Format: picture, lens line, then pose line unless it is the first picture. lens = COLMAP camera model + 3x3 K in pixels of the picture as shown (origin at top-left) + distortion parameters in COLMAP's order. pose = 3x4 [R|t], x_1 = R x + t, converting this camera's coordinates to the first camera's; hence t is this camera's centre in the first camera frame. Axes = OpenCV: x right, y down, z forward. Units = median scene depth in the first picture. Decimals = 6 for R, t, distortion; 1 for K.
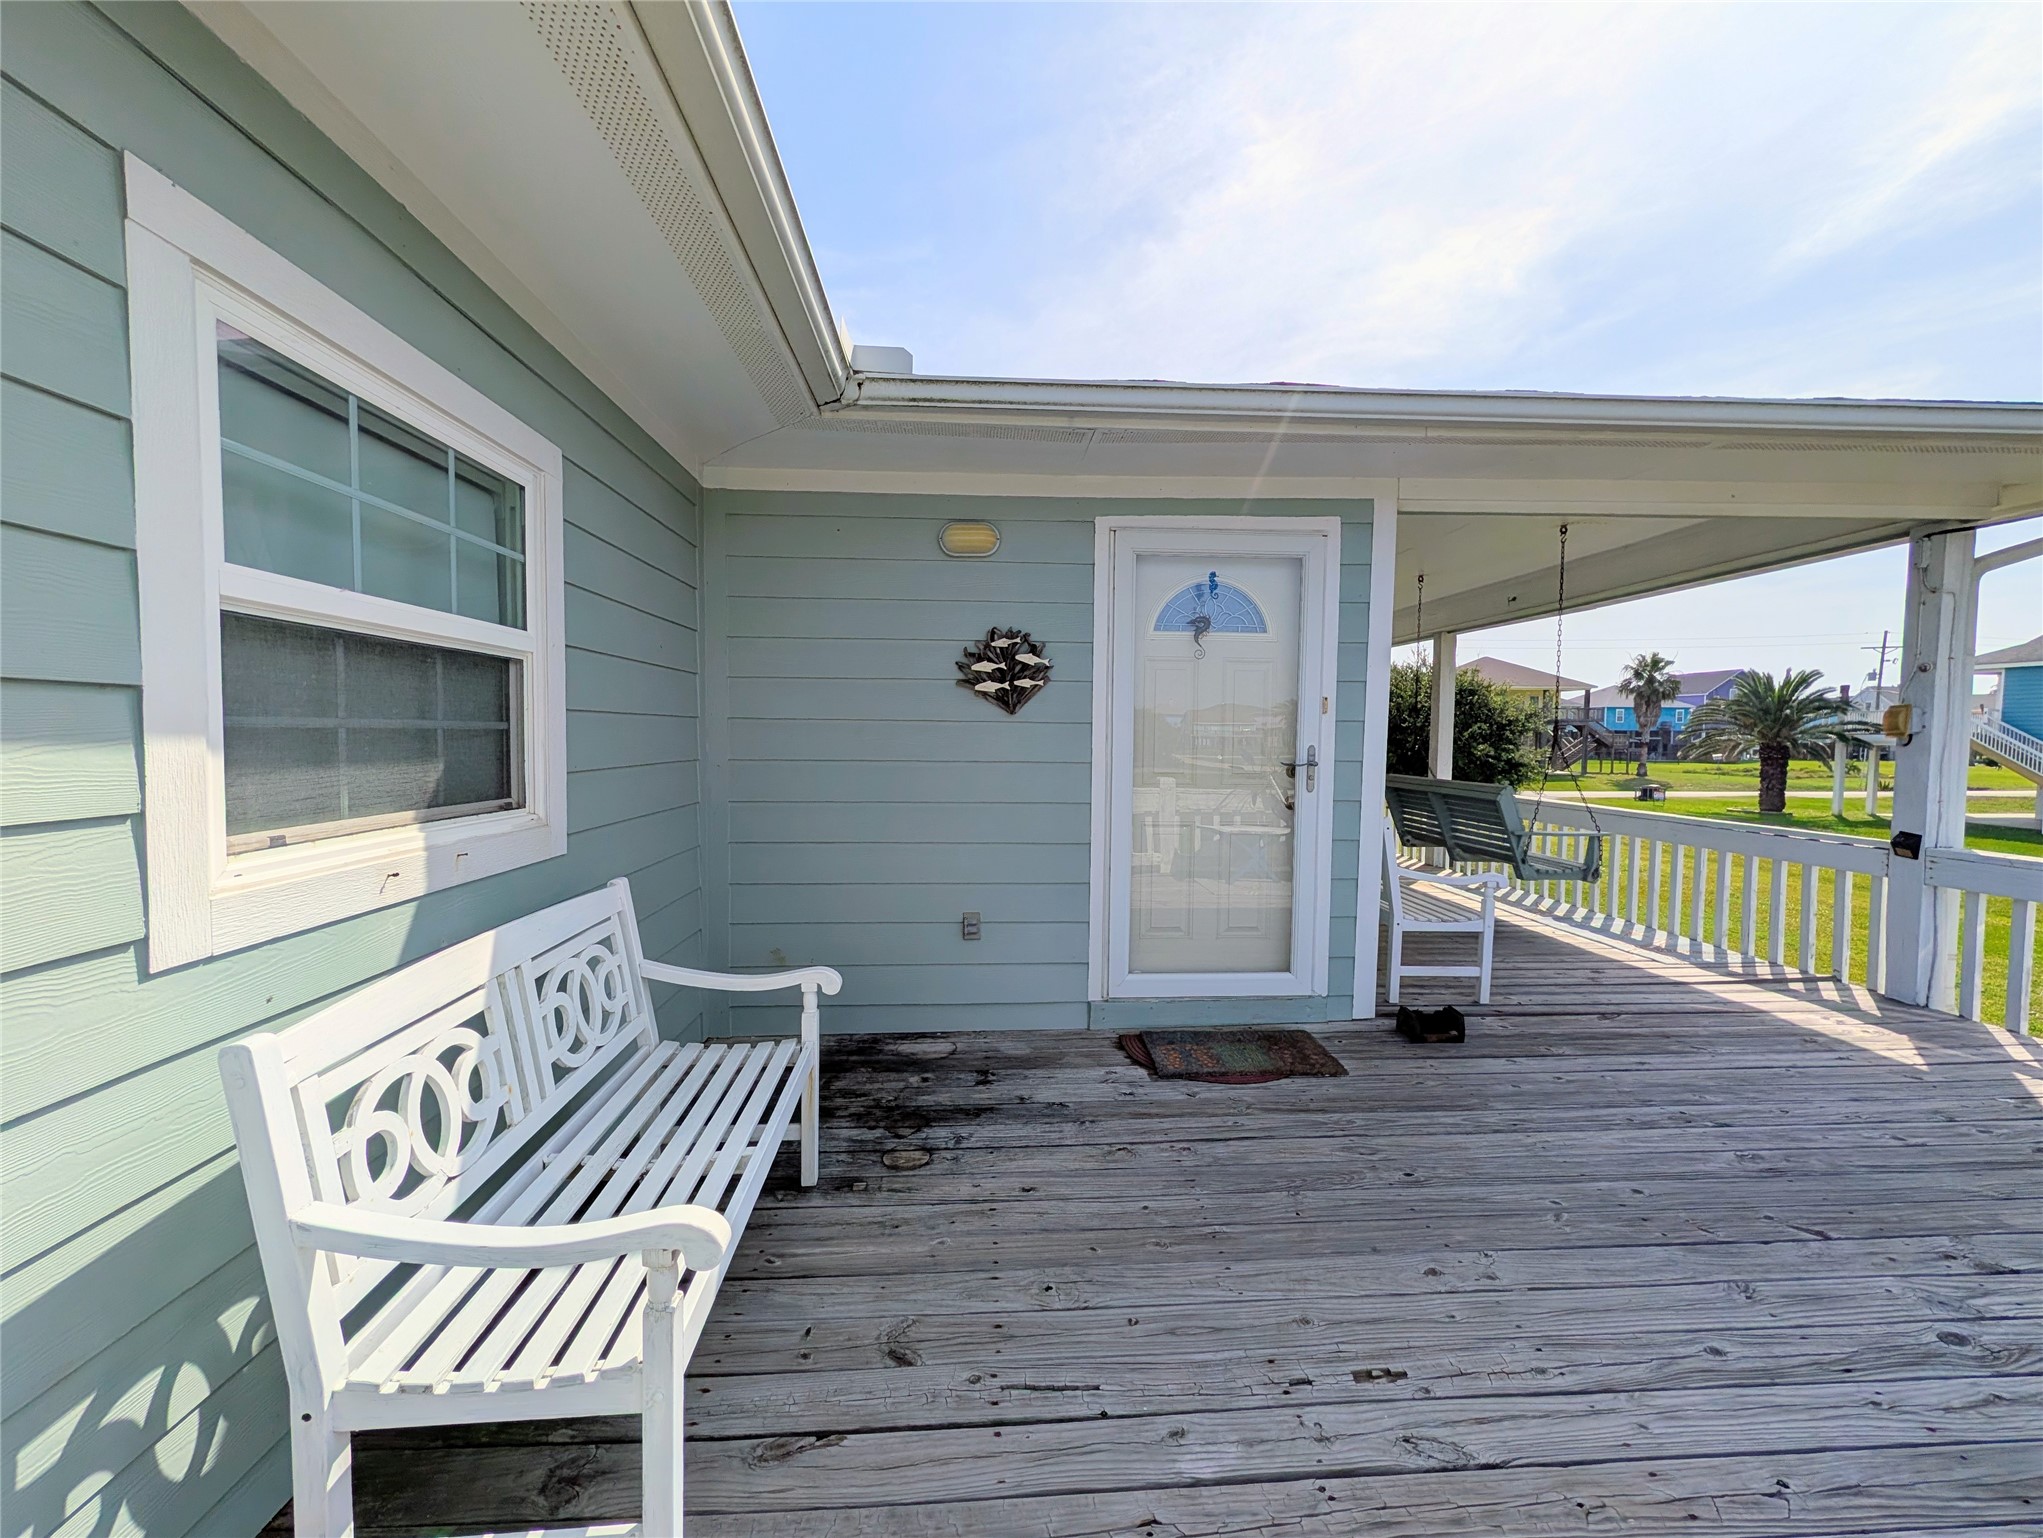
lens RADIAL K [[784.7, 0, 1027.0], [0, 784.7, 762.7], [0, 0, 1]] dist [0.000530, 0.000342]
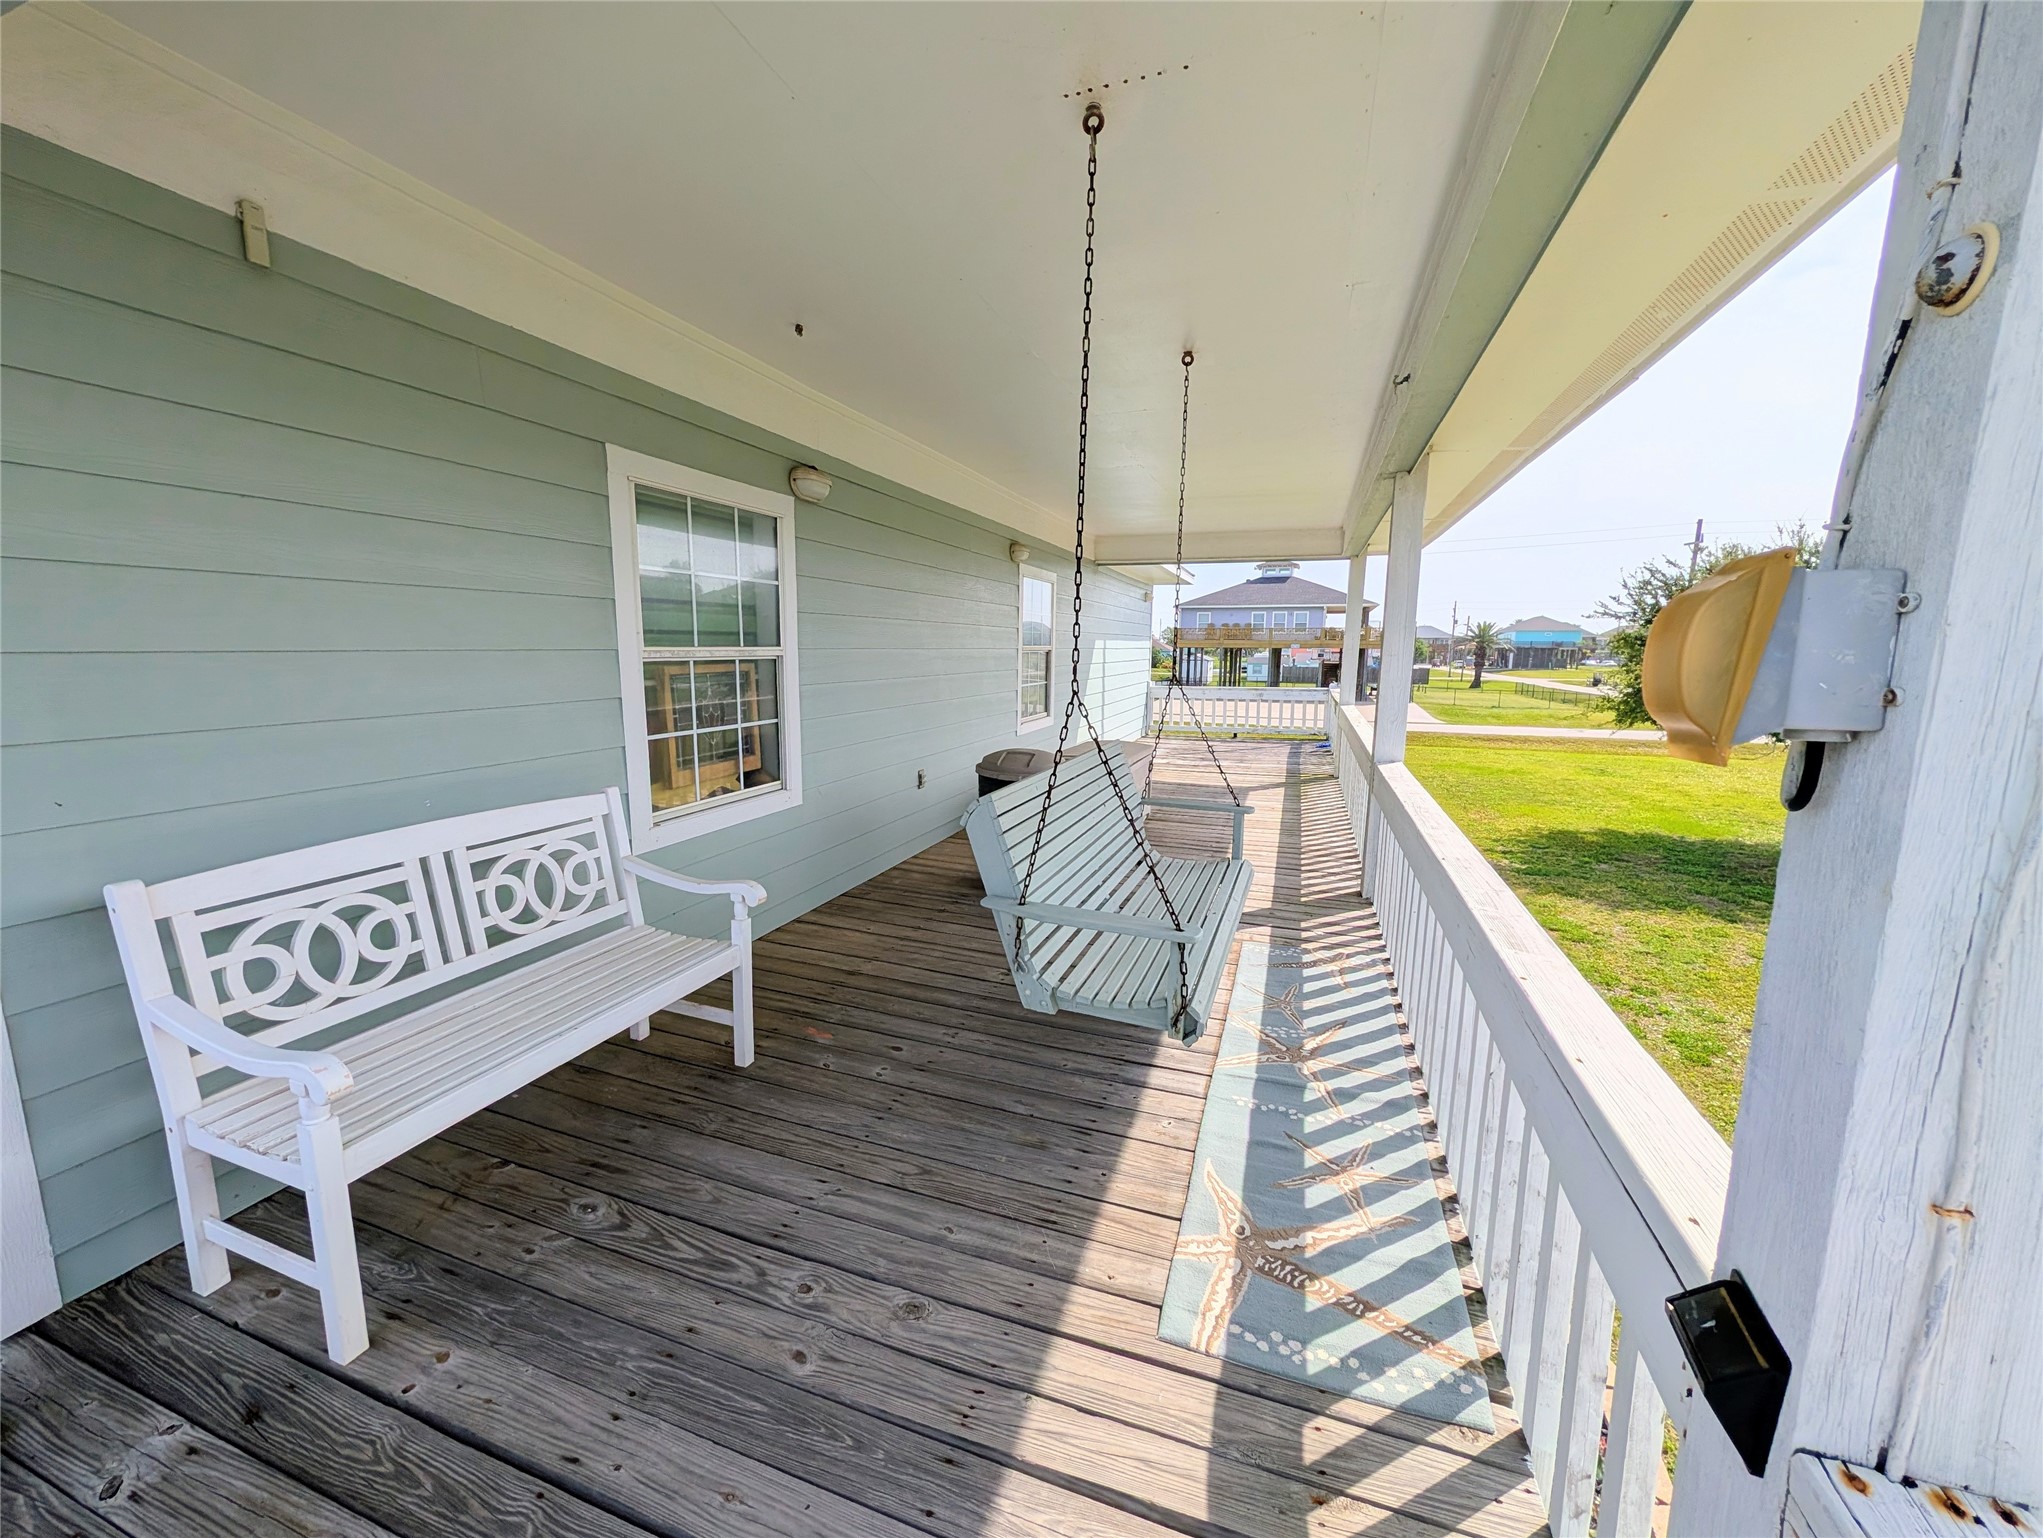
lens RADIAL K [[784.7, 0, 1024.3], [0, 784.7, 776.9], [0, 0, 1]] dist [0.000530, 0.000342]
pose [[0.914934, 0.055224, -0.399808, 0.555988], [-0.013350, 0.994194, 0.106773, 0.018552], [0.403383, -0.092352, 0.910359, 0.265353]]
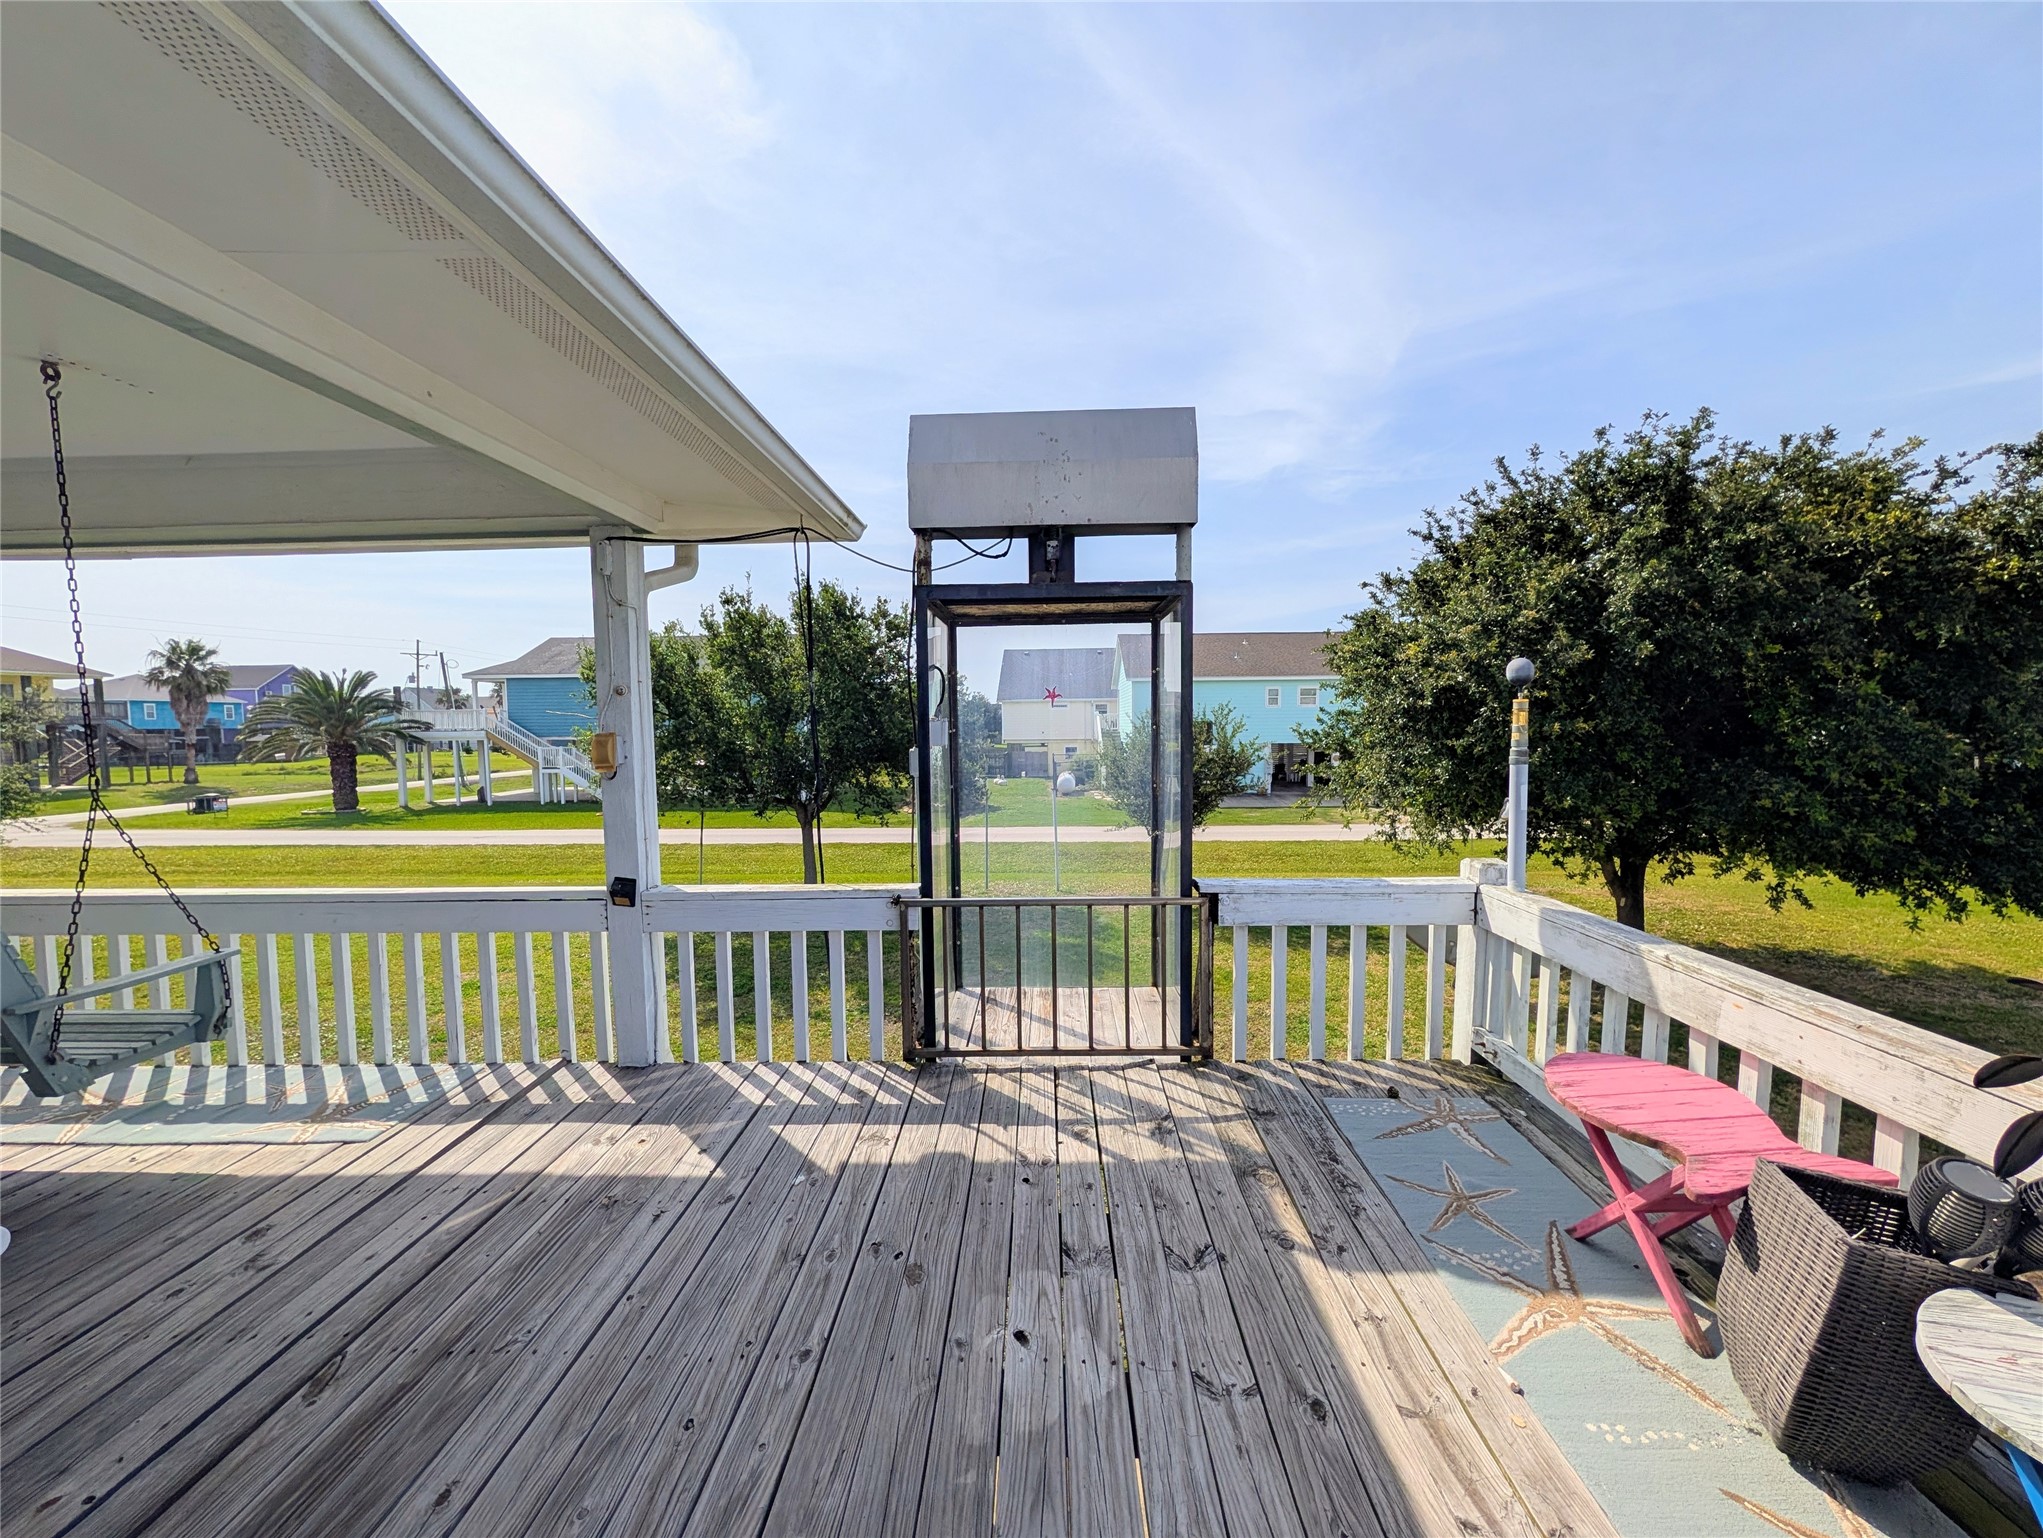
lens RADIAL K [[784.7, 0, 1033.5], [0, 784.7, 775.6], [0, 0, 1]] dist [0.000530, 0.000342]
pose [[0.082373, -0.073021, 0.993923, 0.014593], [0.052440, 0.996248, 0.068846, -0.003063], [-0.995221, 0.046450, 0.085893, 0.023142]]
